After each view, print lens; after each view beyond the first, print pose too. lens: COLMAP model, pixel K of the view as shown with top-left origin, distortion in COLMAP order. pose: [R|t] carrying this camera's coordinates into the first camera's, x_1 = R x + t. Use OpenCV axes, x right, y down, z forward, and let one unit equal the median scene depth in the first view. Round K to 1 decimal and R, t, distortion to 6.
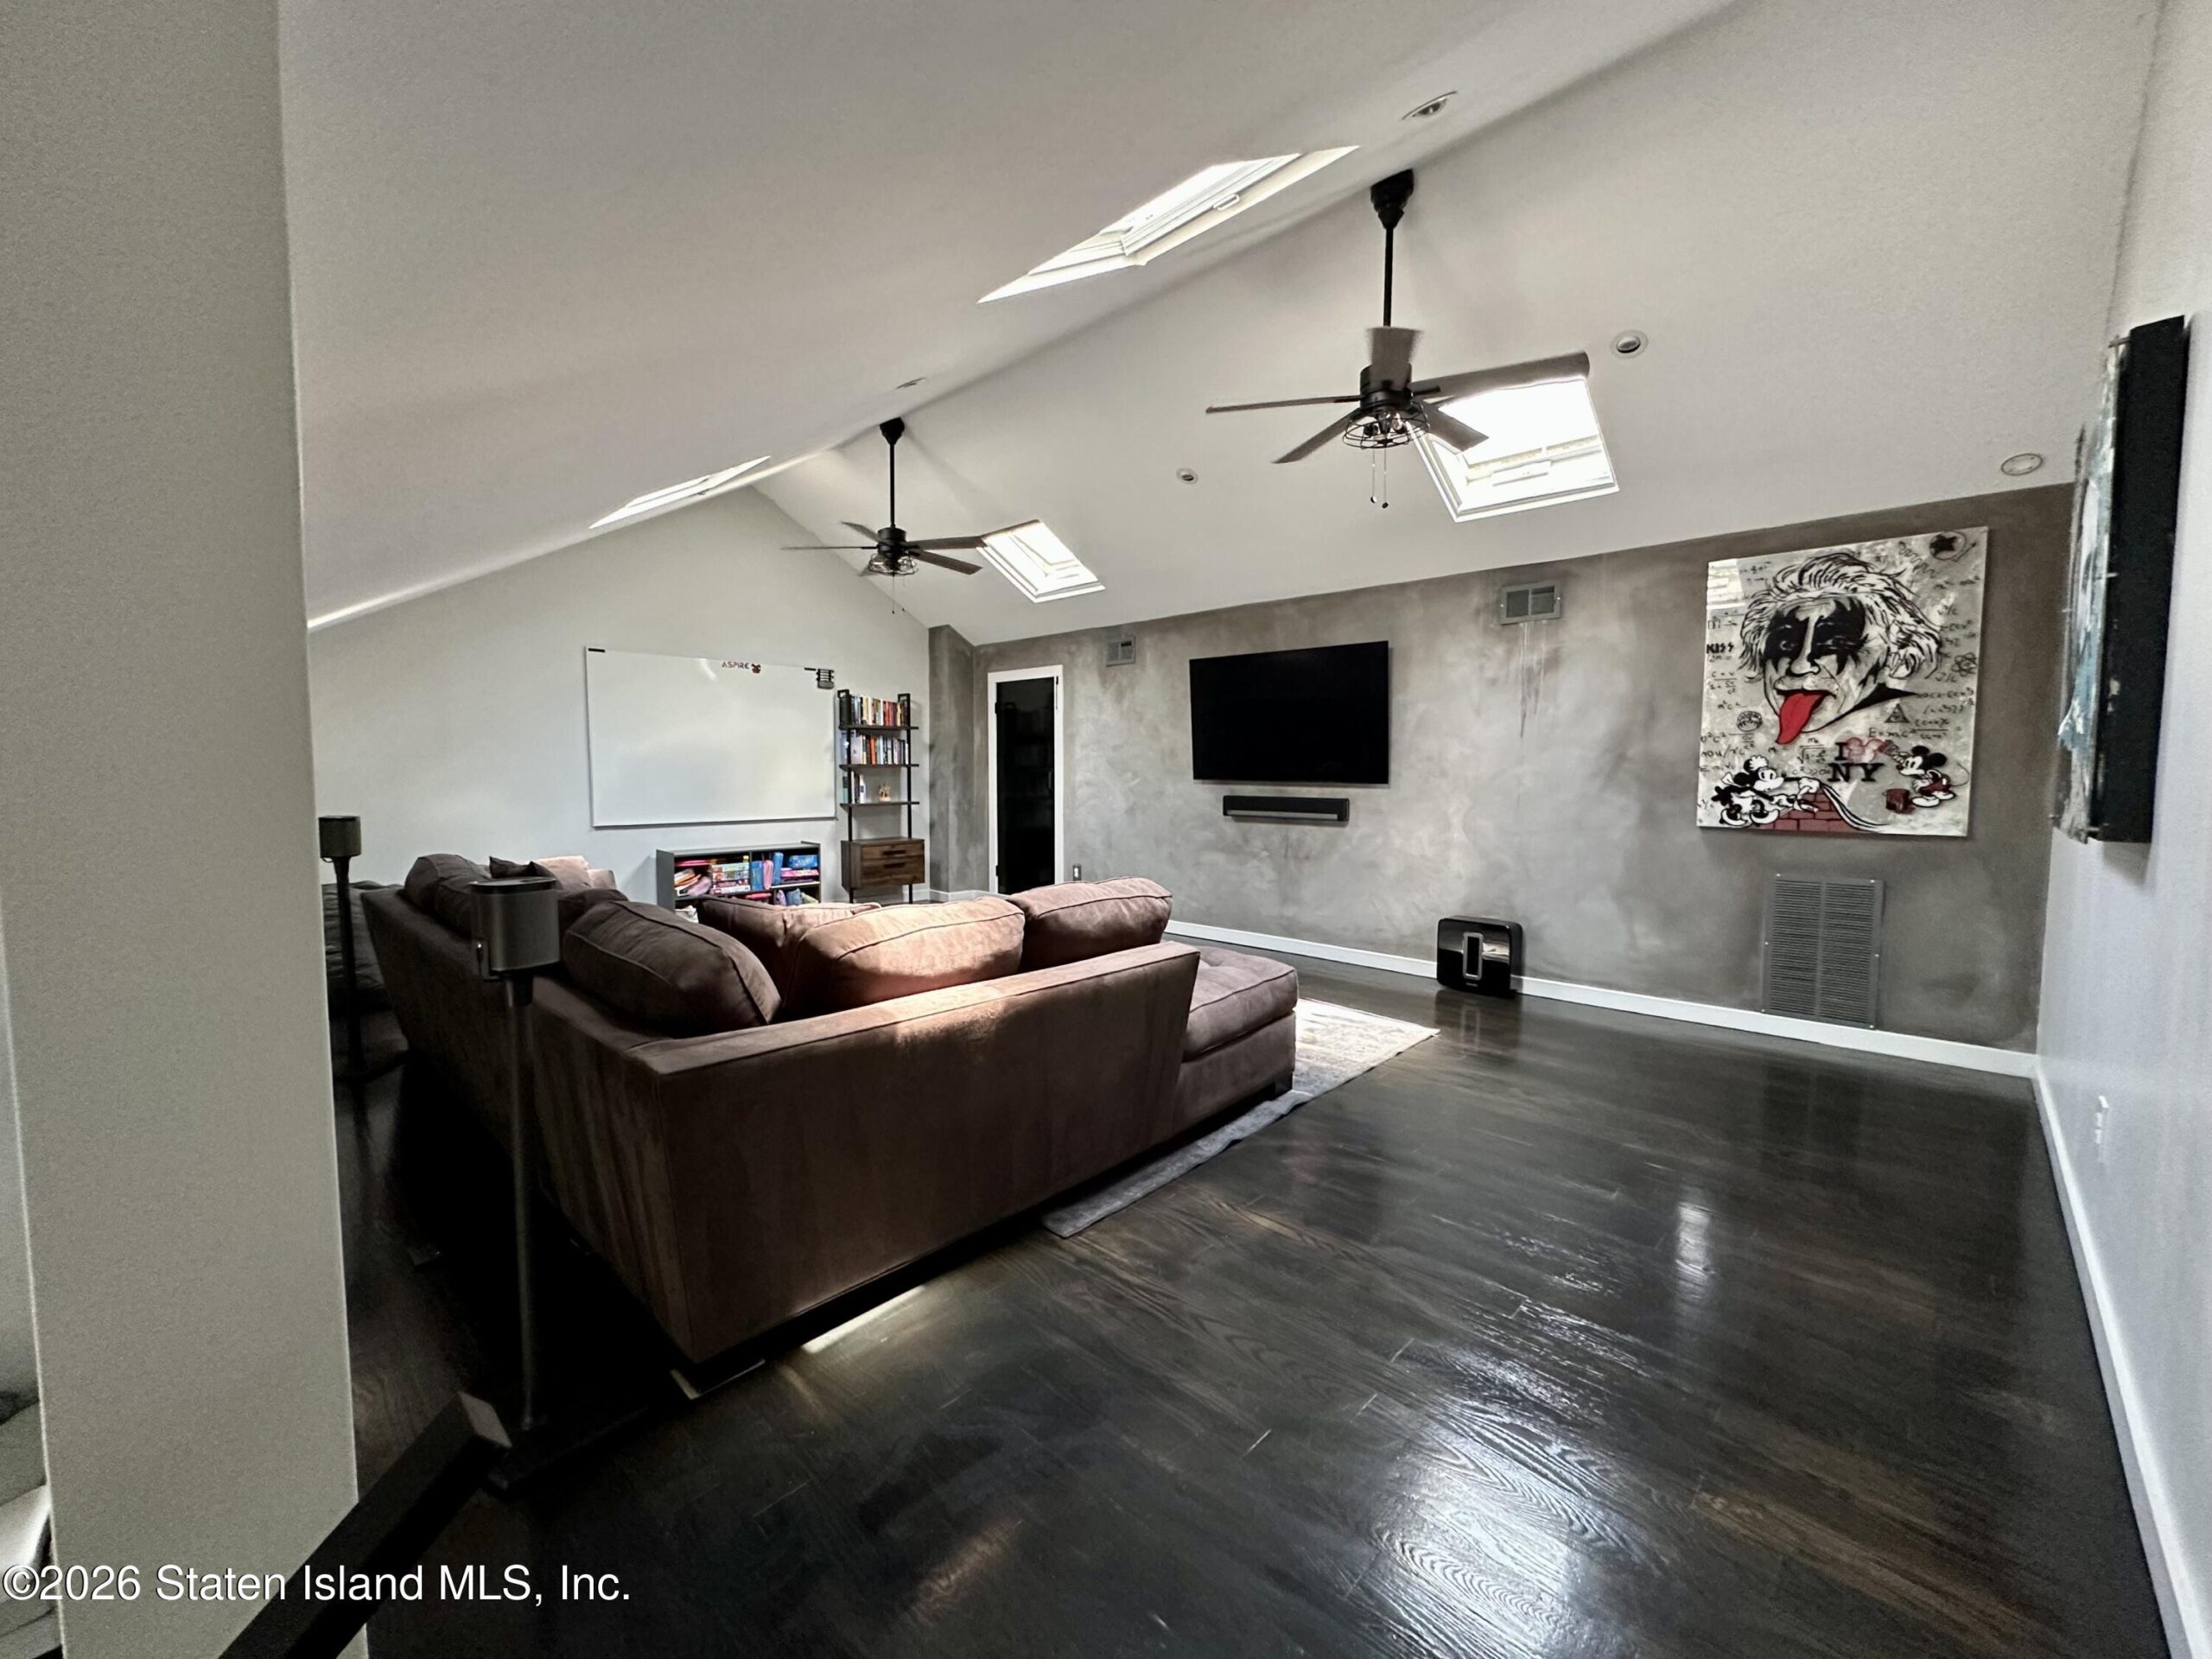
lens RADIAL K [[881.6, 0, 1094.5], [0, 881.6, 835.0], [0, 0, 1]] dist [-0.000770, -0.000508]
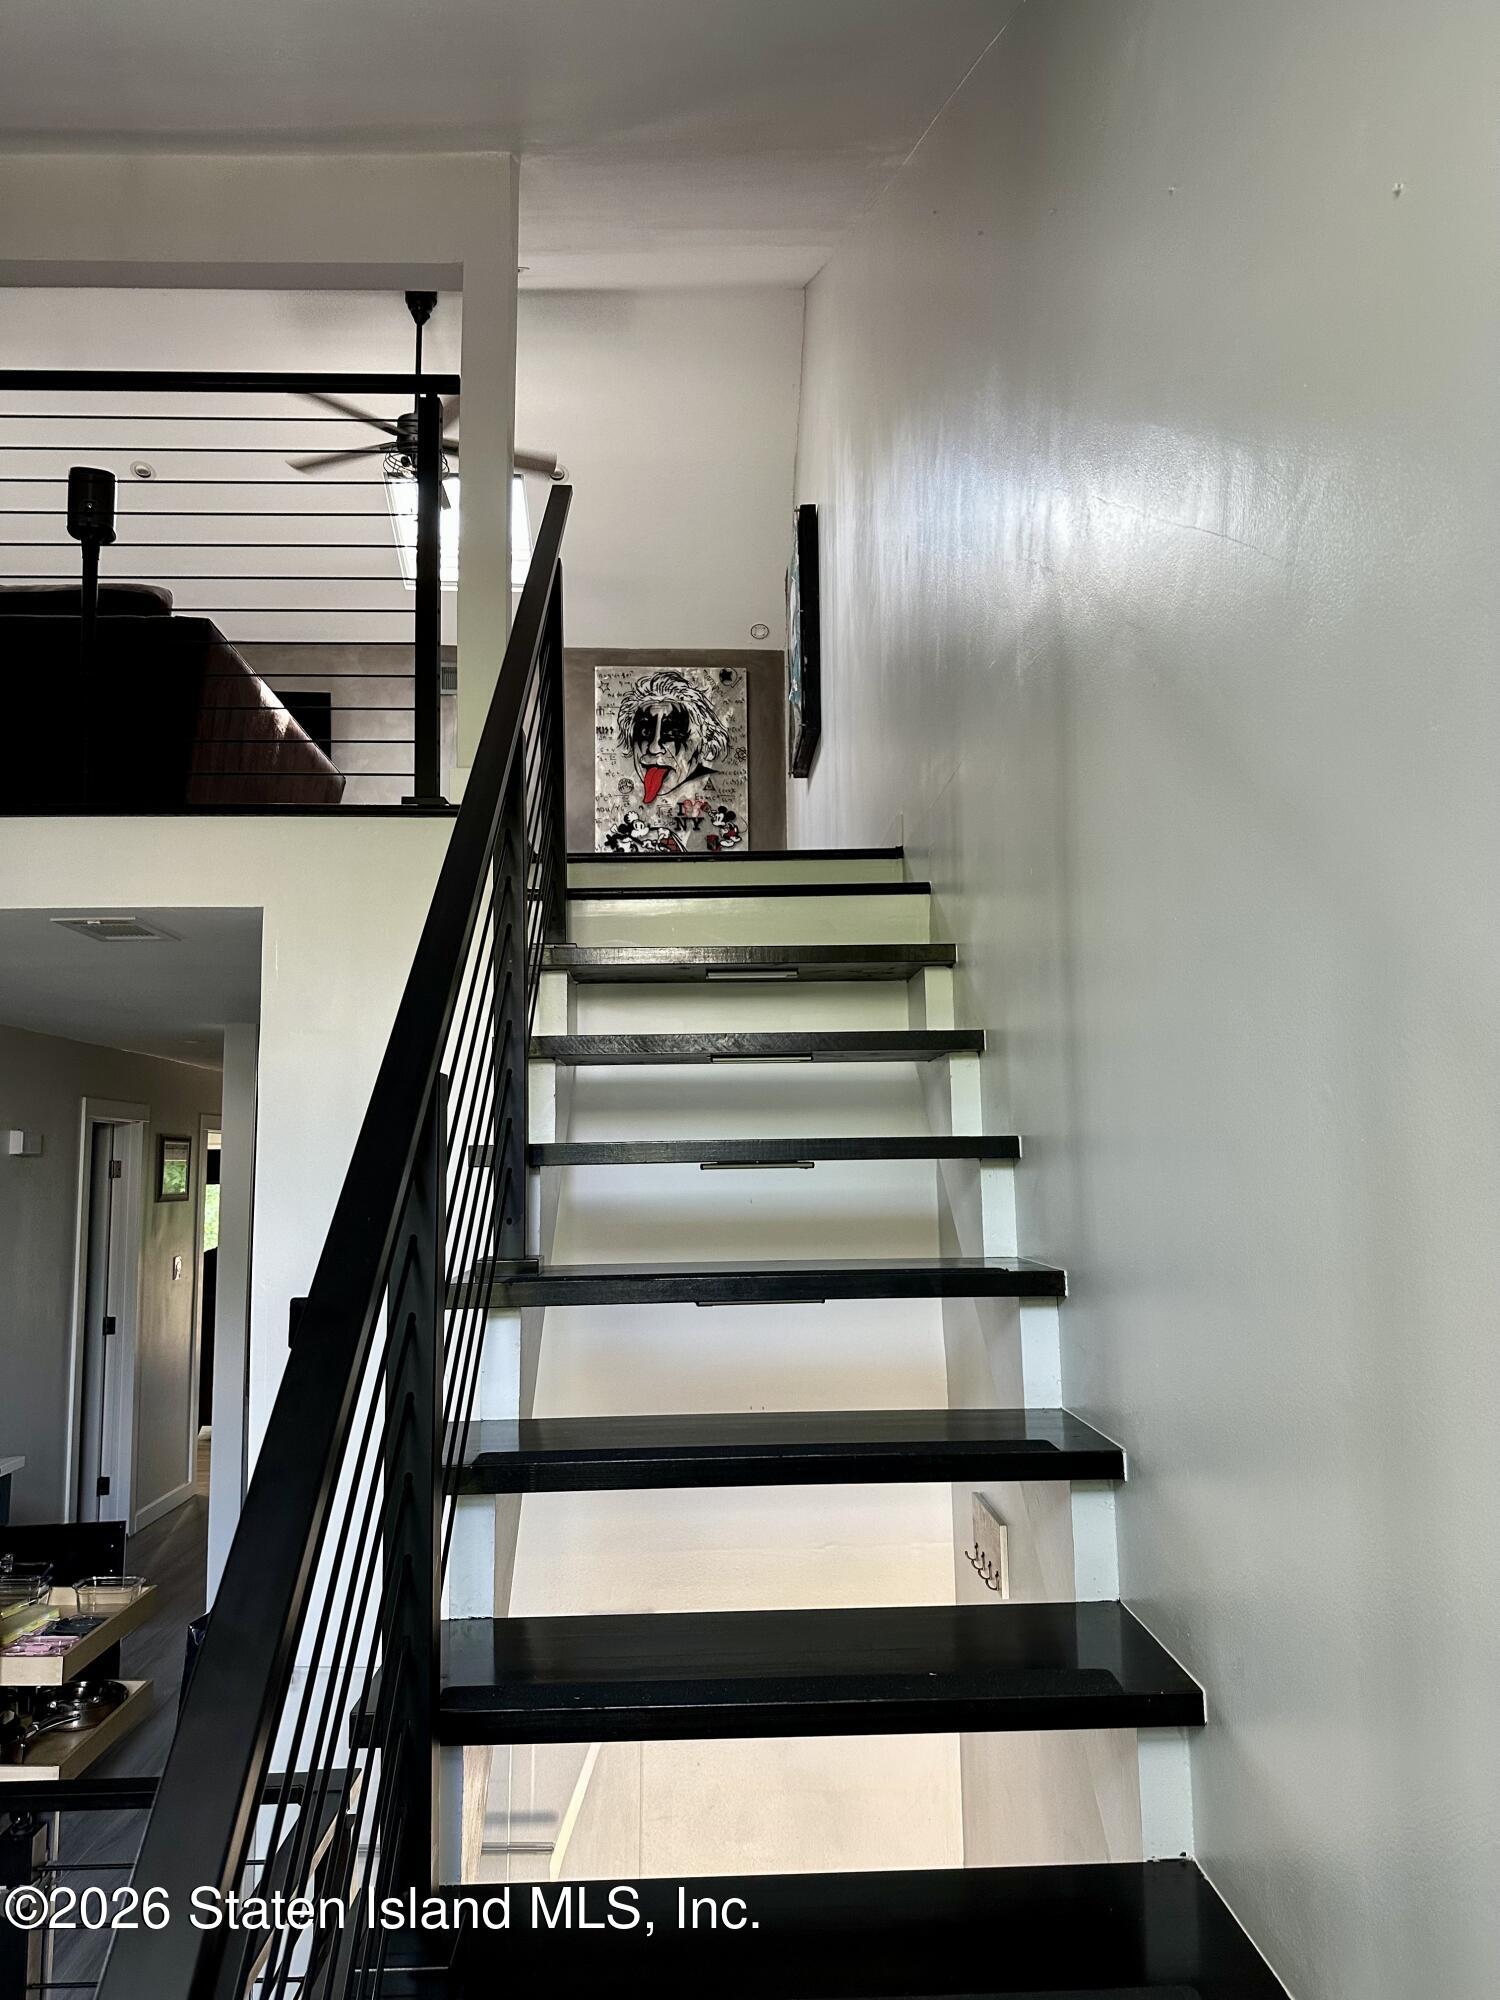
lens RADIAL K [[1393.7, 0, 756.3], [0, 1393.7, 1010.6], [0, 0, 1]] dist [0.066869, 0.000583]
pose [[0.686332, 0.071178, 0.723797, -0.596852], [0.061041, 0.986051, -0.154849, 0.525596], [-0.724722, 0.150459, 0.672414, -0.483914]]
